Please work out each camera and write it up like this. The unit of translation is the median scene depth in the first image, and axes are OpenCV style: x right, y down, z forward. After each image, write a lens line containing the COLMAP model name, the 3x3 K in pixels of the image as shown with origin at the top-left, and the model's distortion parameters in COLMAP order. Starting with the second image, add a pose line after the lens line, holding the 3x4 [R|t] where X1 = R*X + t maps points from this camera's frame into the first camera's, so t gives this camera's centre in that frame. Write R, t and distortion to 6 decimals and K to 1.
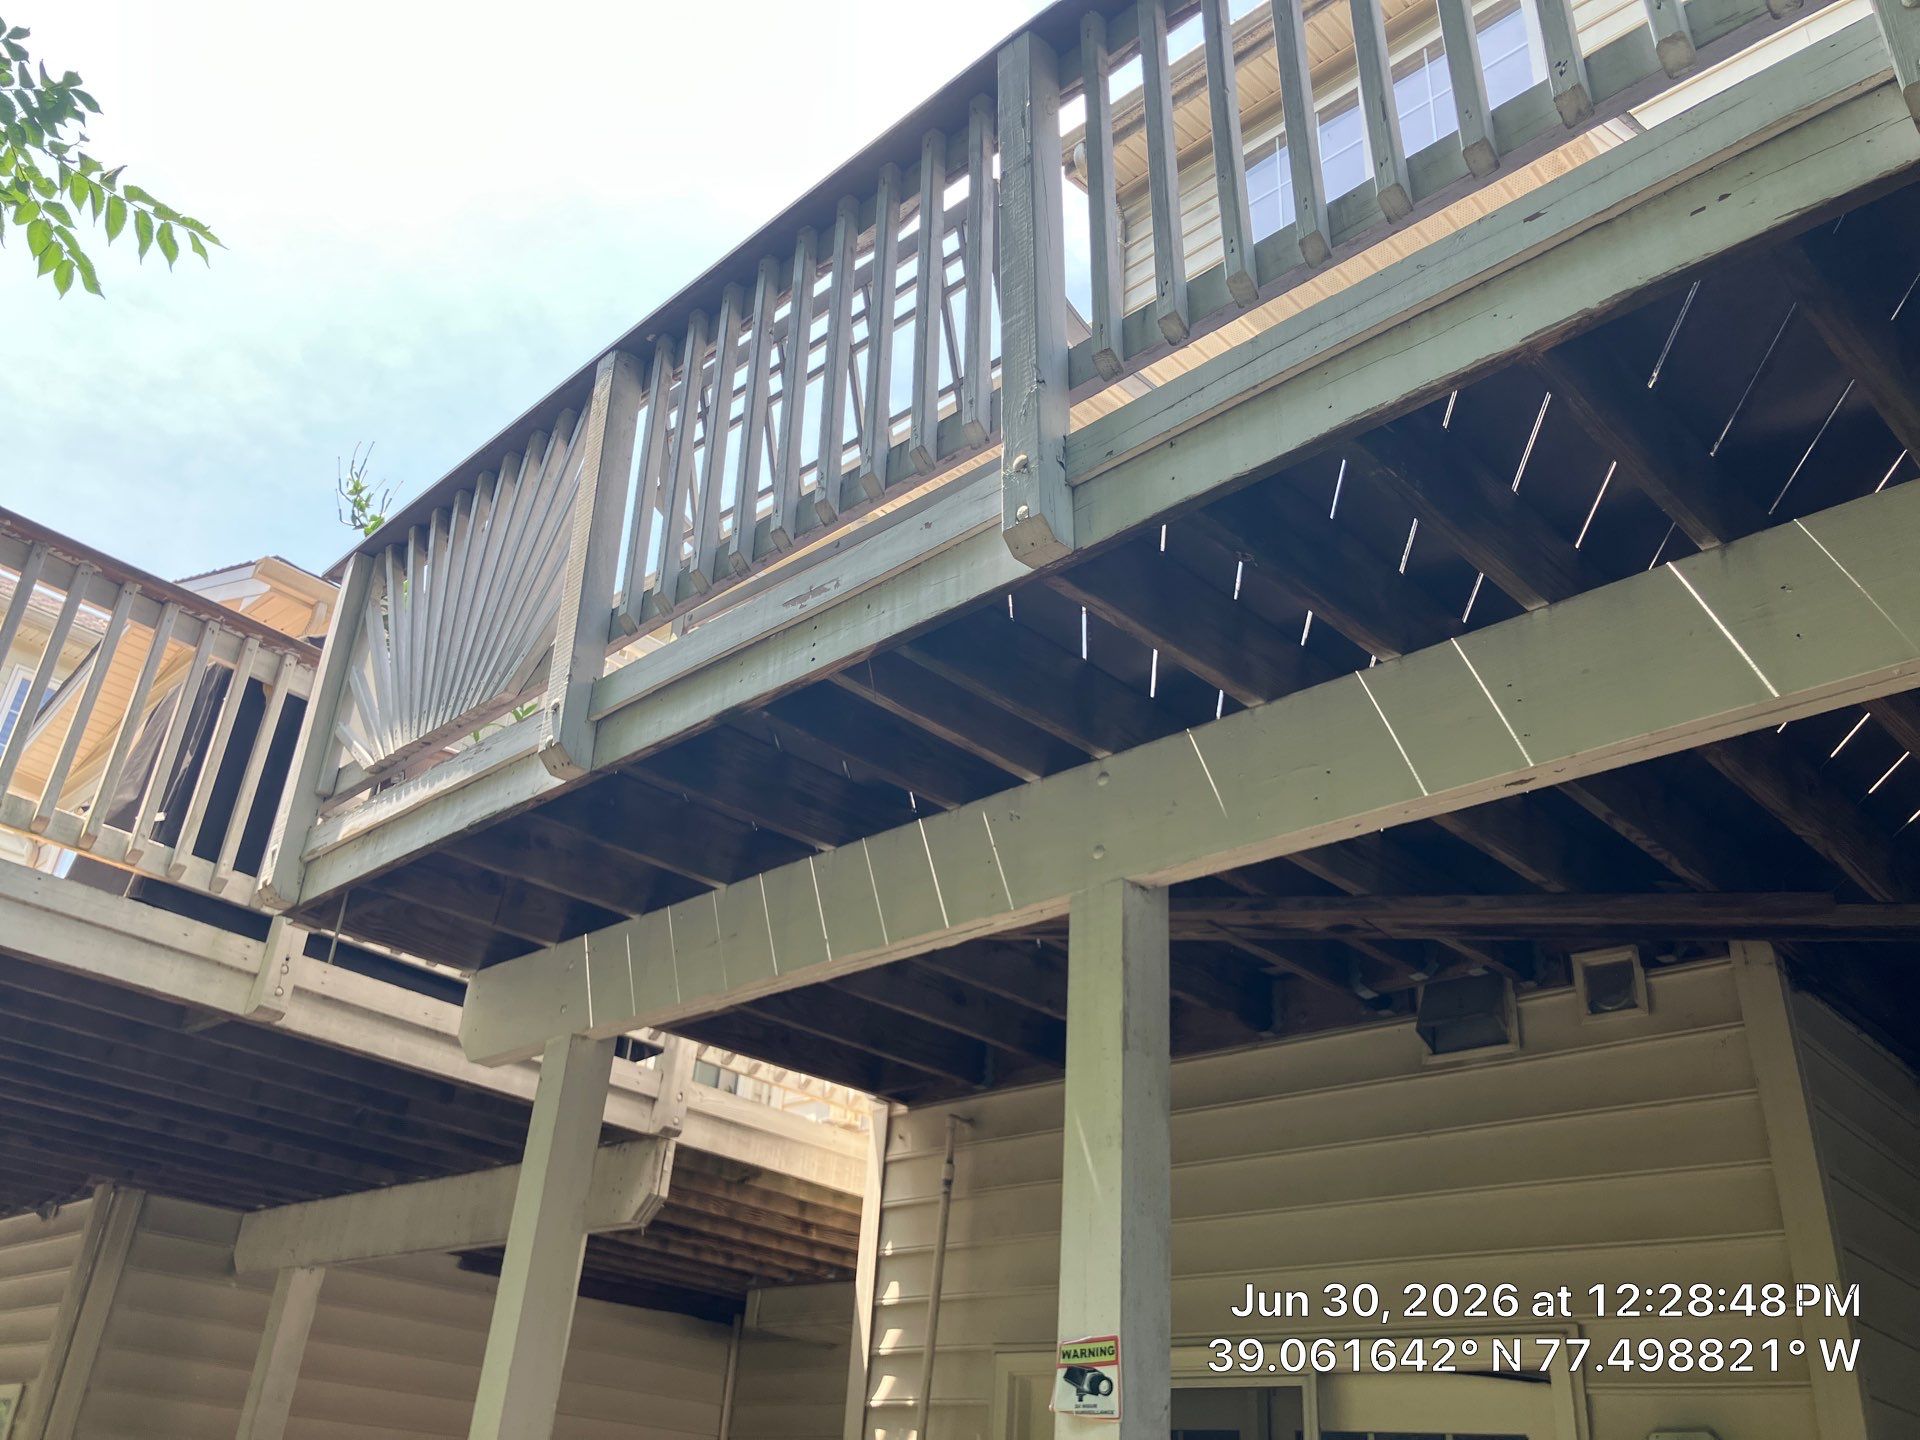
lens RADIAL K [[1593.5, 0, 963.4], [0, 1593.5, 720.8], [0, 0, 1]] dist [0.010432, -0.003499]
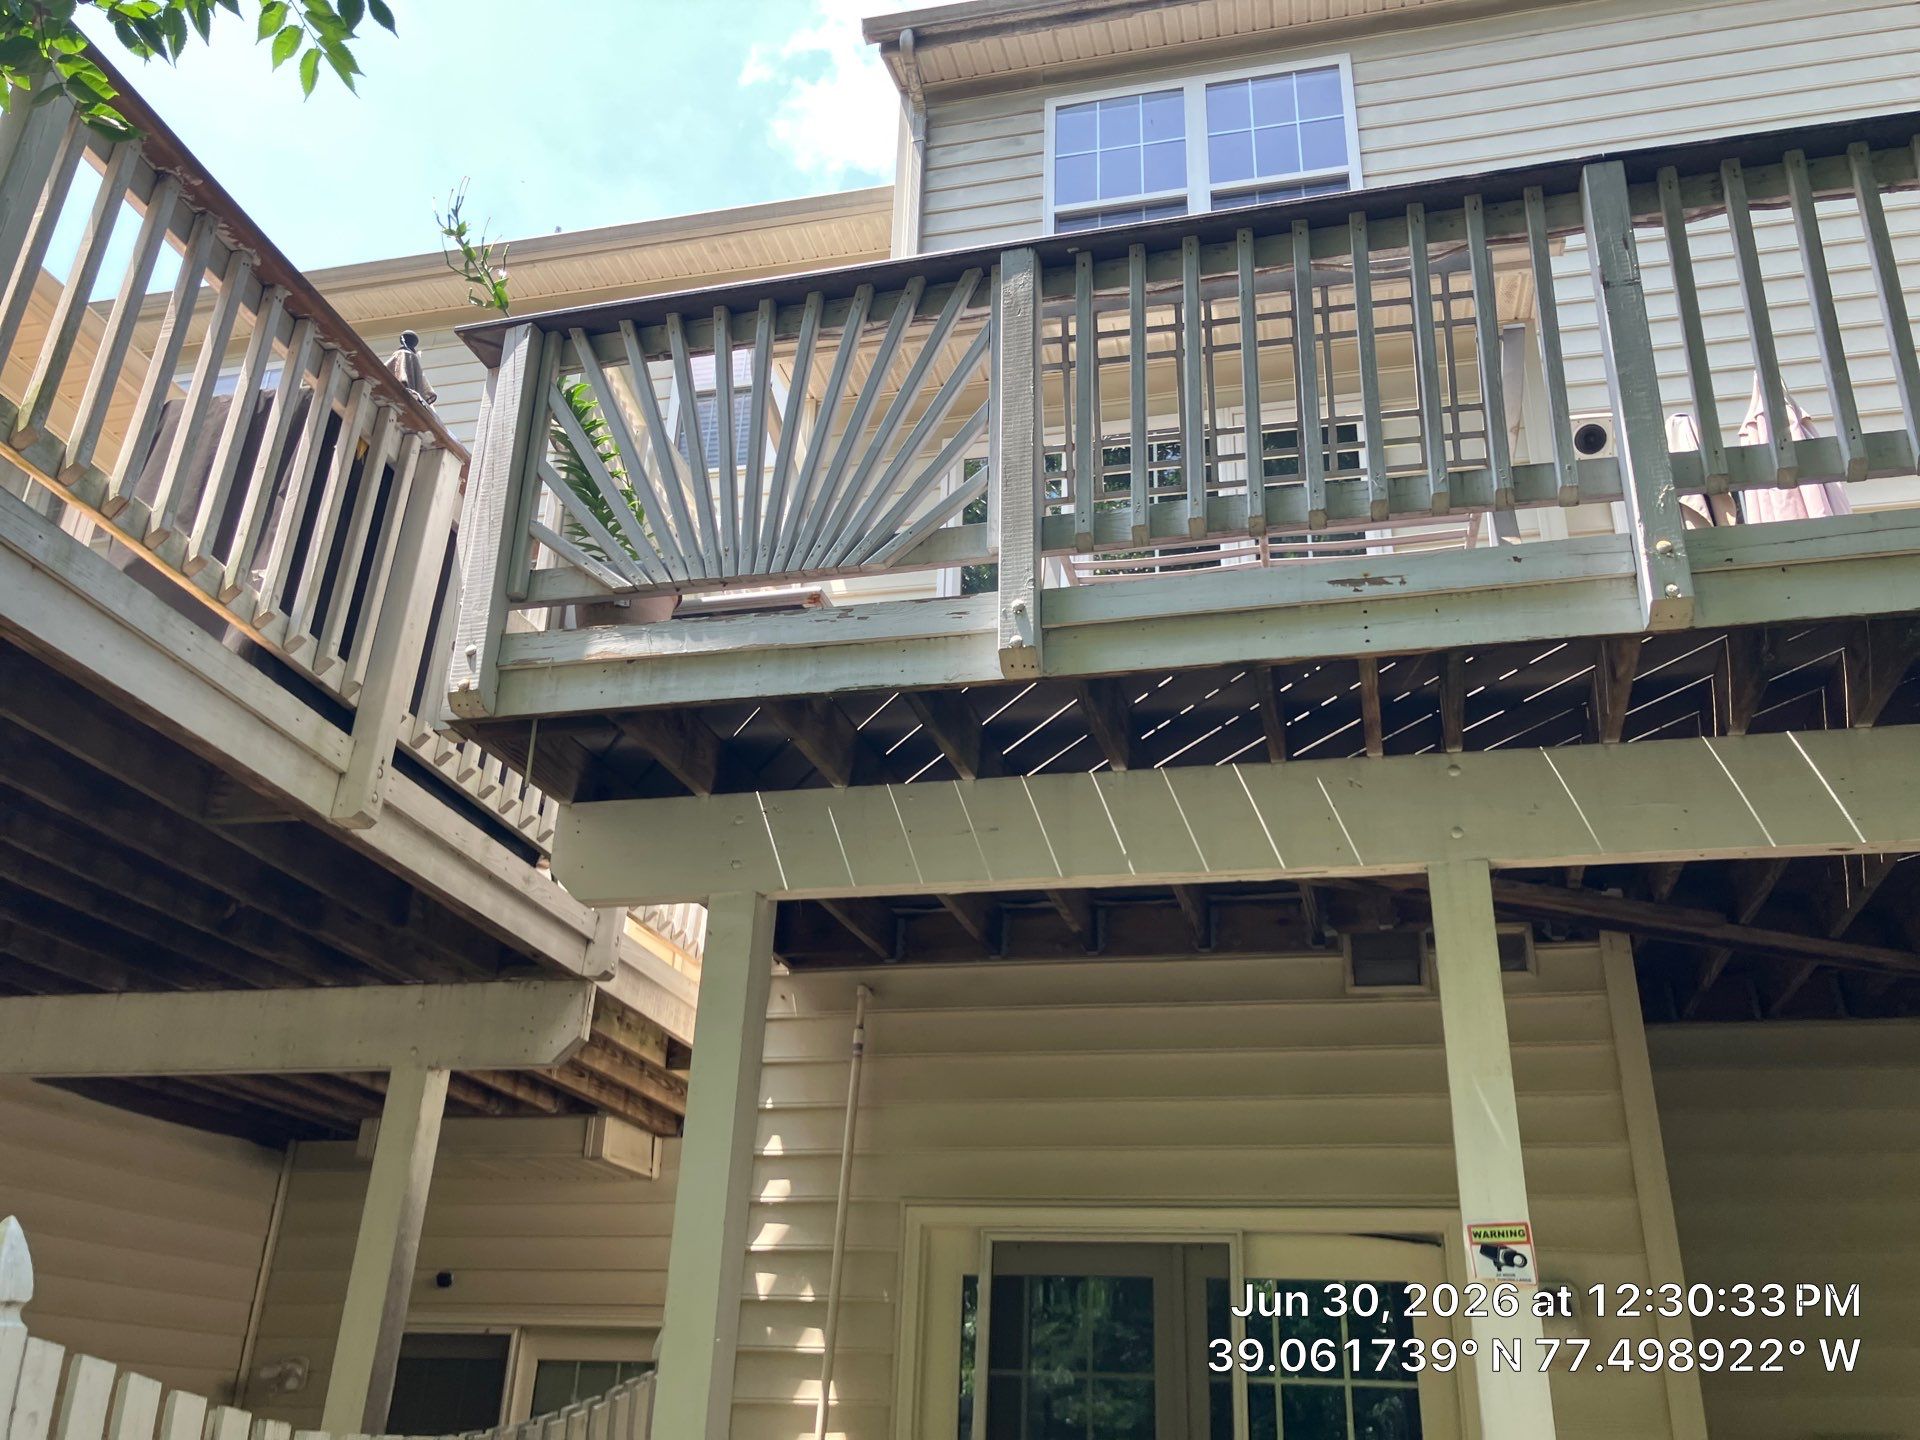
lens RADIAL K [[1593.5, 0, 964.9], [0, 1593.5, 717.0], [0, 0, 1]] dist [0.010432, -0.003499]
pose [[0.856171, 0.169983, 0.487931, -0.620141], [-0.216811, 0.975367, 0.040644, 0.021202], [-0.469003, -0.140587, 0.871935, 0.091937]]
